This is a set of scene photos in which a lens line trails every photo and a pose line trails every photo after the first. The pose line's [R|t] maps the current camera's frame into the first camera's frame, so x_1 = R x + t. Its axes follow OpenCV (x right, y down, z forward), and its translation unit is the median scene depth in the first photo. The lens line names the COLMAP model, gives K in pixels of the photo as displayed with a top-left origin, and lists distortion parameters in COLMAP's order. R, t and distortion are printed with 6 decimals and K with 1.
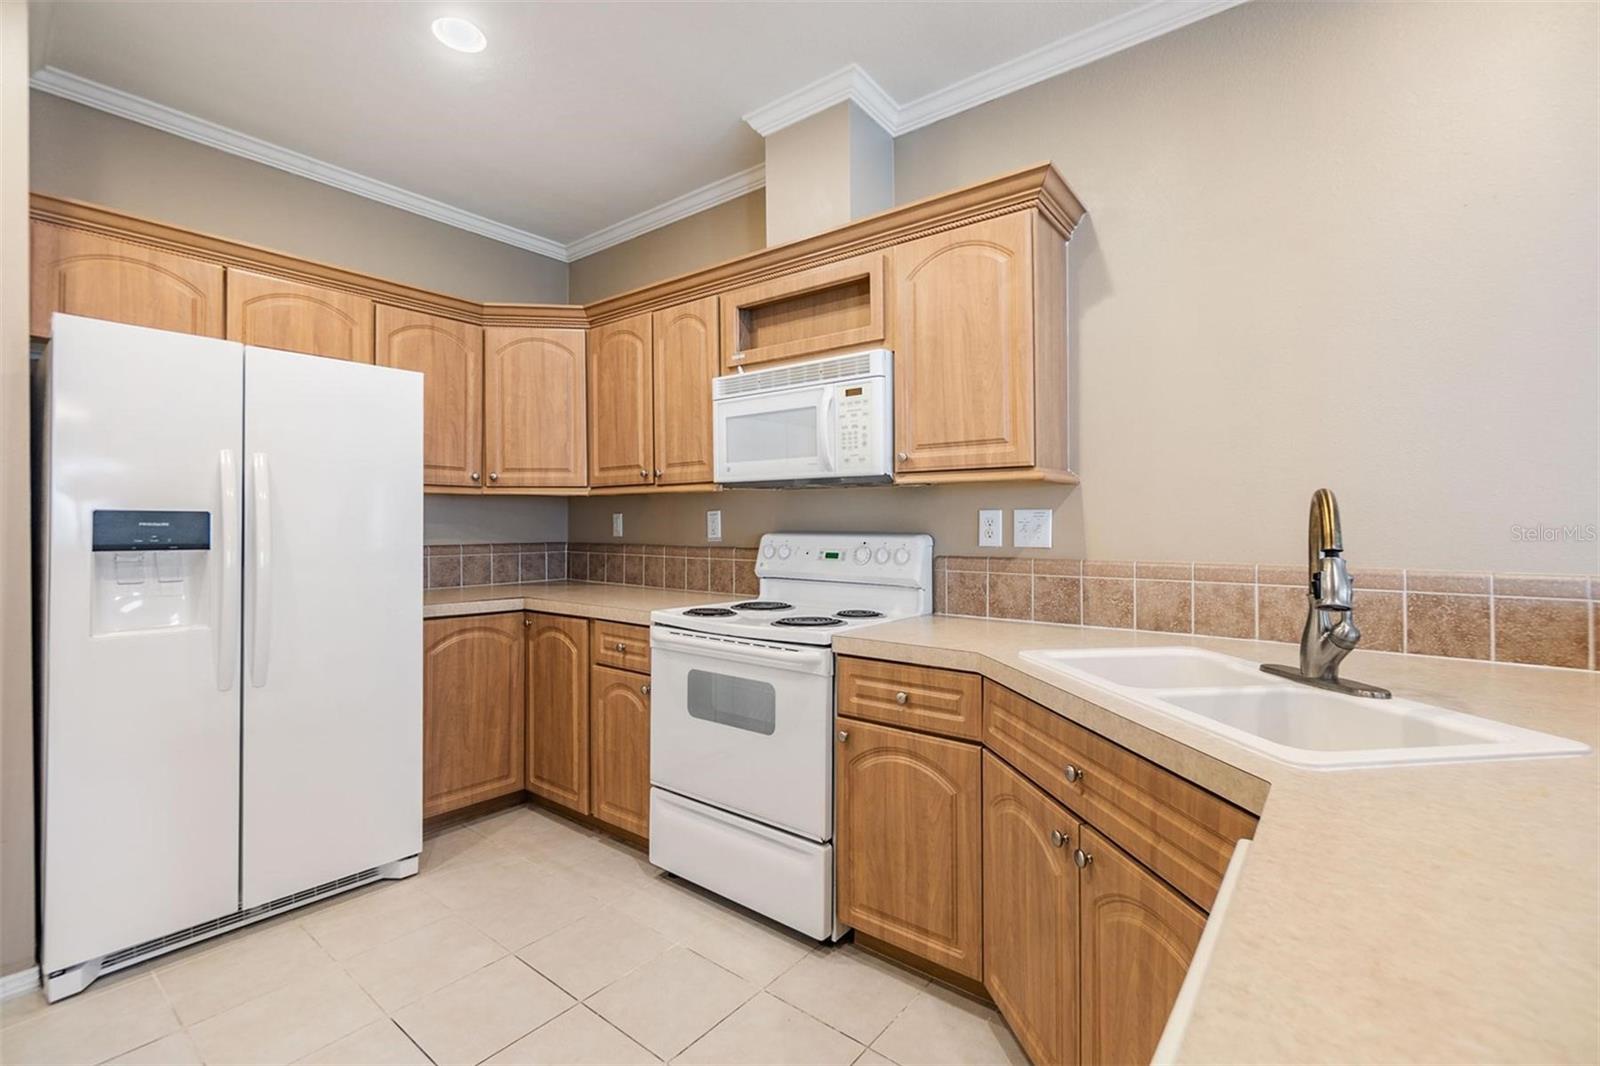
lens RADIAL K [[696.8, 0, 788.8], [0, 696.8, 531.1], [0, 0, 1]] dist [-0.004408, 0.000313]
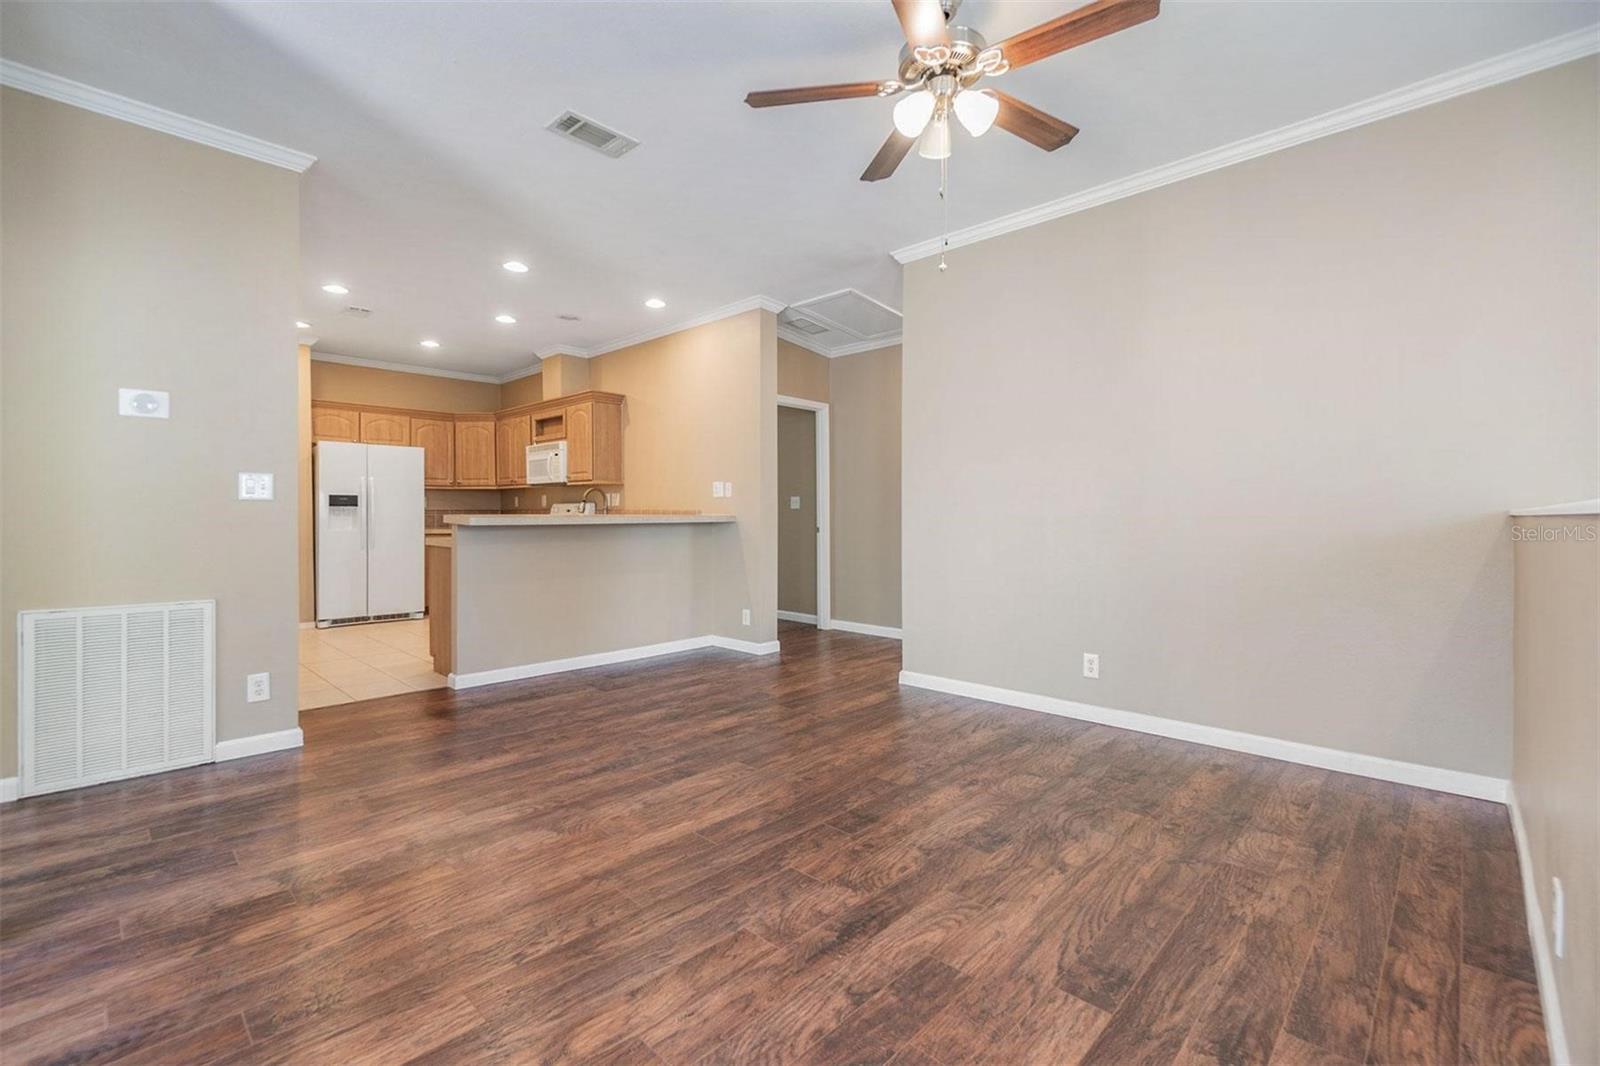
lens RADIAL K [[696.8, 0, 798.1], [0, 696.8, 527.2], [0, 0, 1]] dist [-0.004408, 0.000313]
pose [[0.995028, 0.000475, -0.099590, 1.454659], [0.000556, 0.999947, 0.010324, 0.084185], [0.099589, -0.010328, 0.994975, -1.920714]]
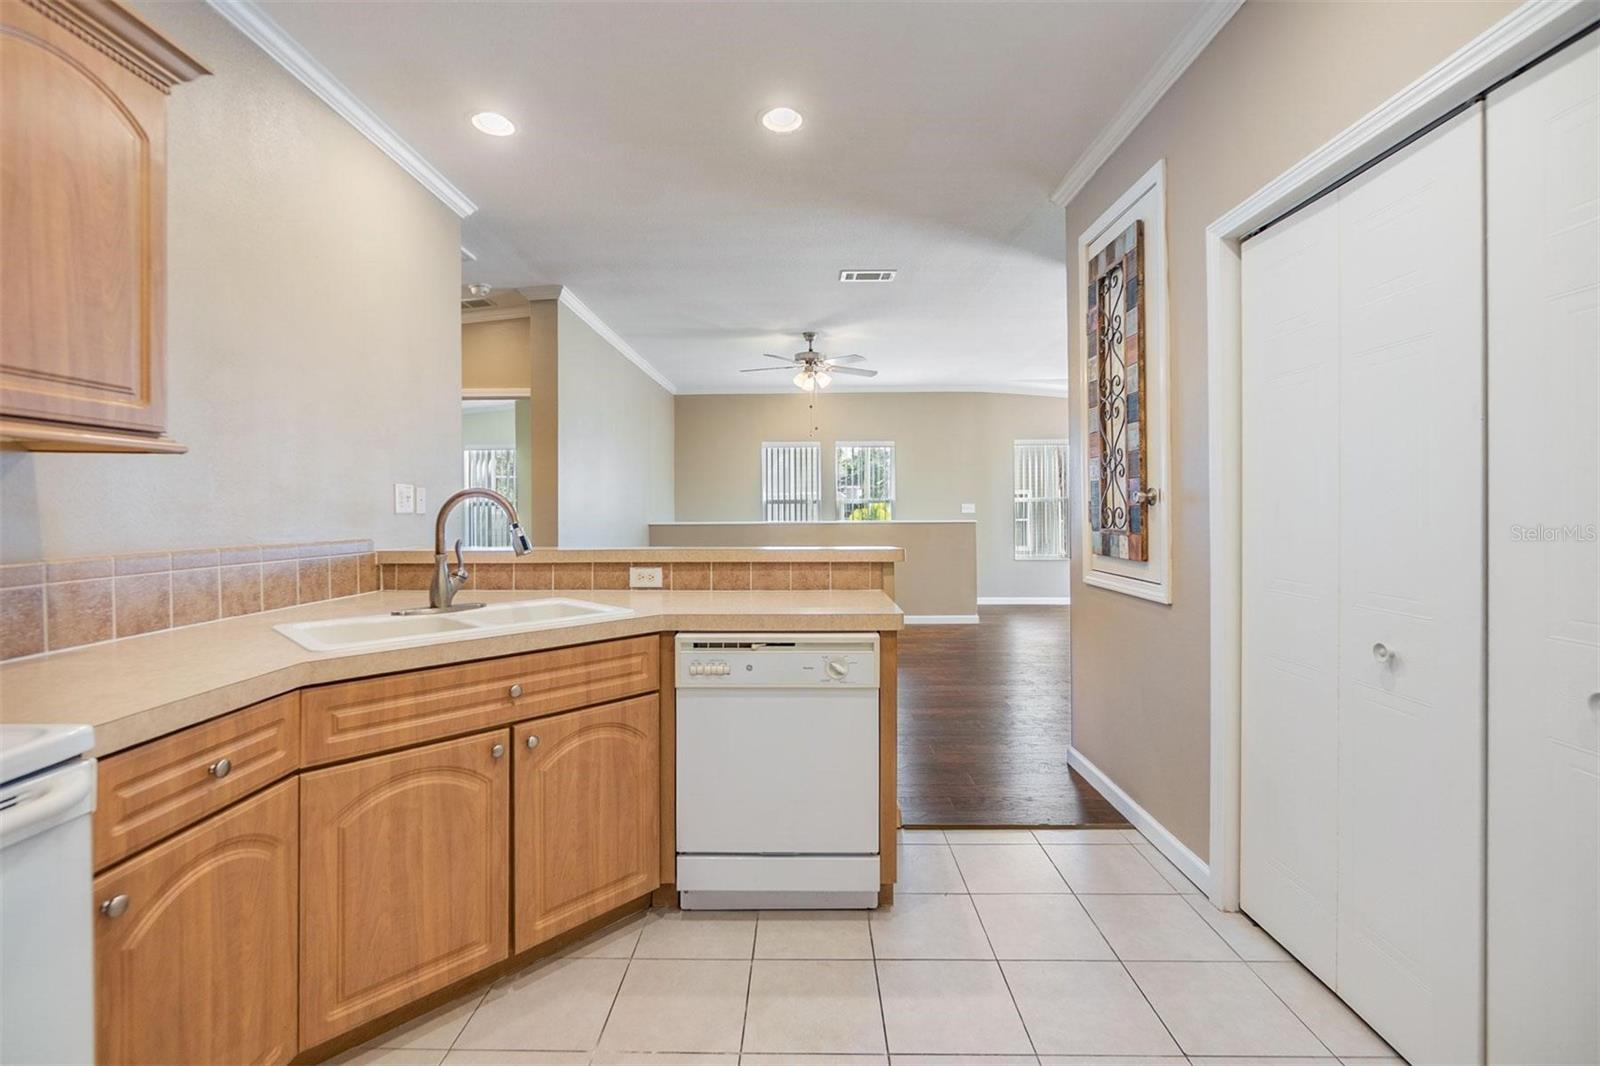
lens RADIAL K [[696.8, 0, 788.8], [0, 696.8, 508.4], [0, 0, 1]] dist [-0.004408, 0.000313]
pose [[-0.602460, 0.000605, 0.798149, -0.582797], [0.008290, 0.999951, 0.005500, -0.009235], [-0.798106, 0.009930, -0.602435, 0.797833]]
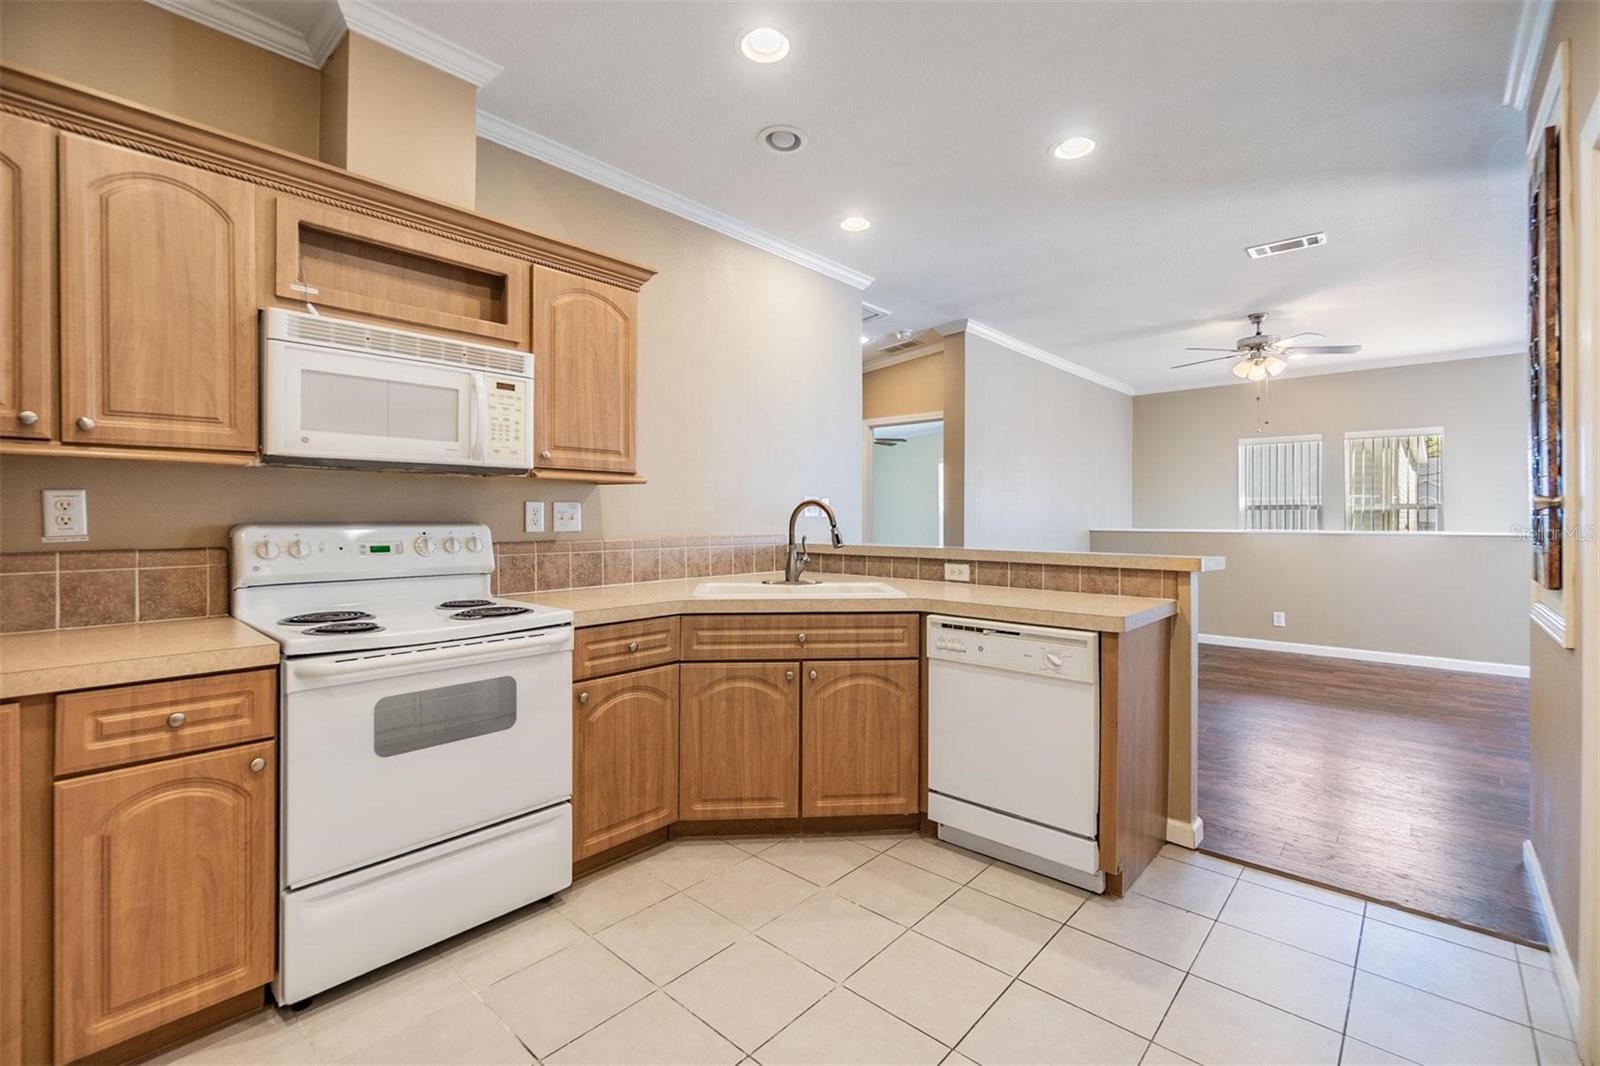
lens RADIAL K [[696.8, 0, 796.1], [0, 696.8, 517.9], [0, 0, 1]] dist [-0.004408, 0.000313]
pose [[0.070002, -0.006773, 0.997524, -0.925920], [0.005142, 0.999966, 0.006428, -0.008097], [-0.997534, 0.004679, 0.070034, 0.498953]]
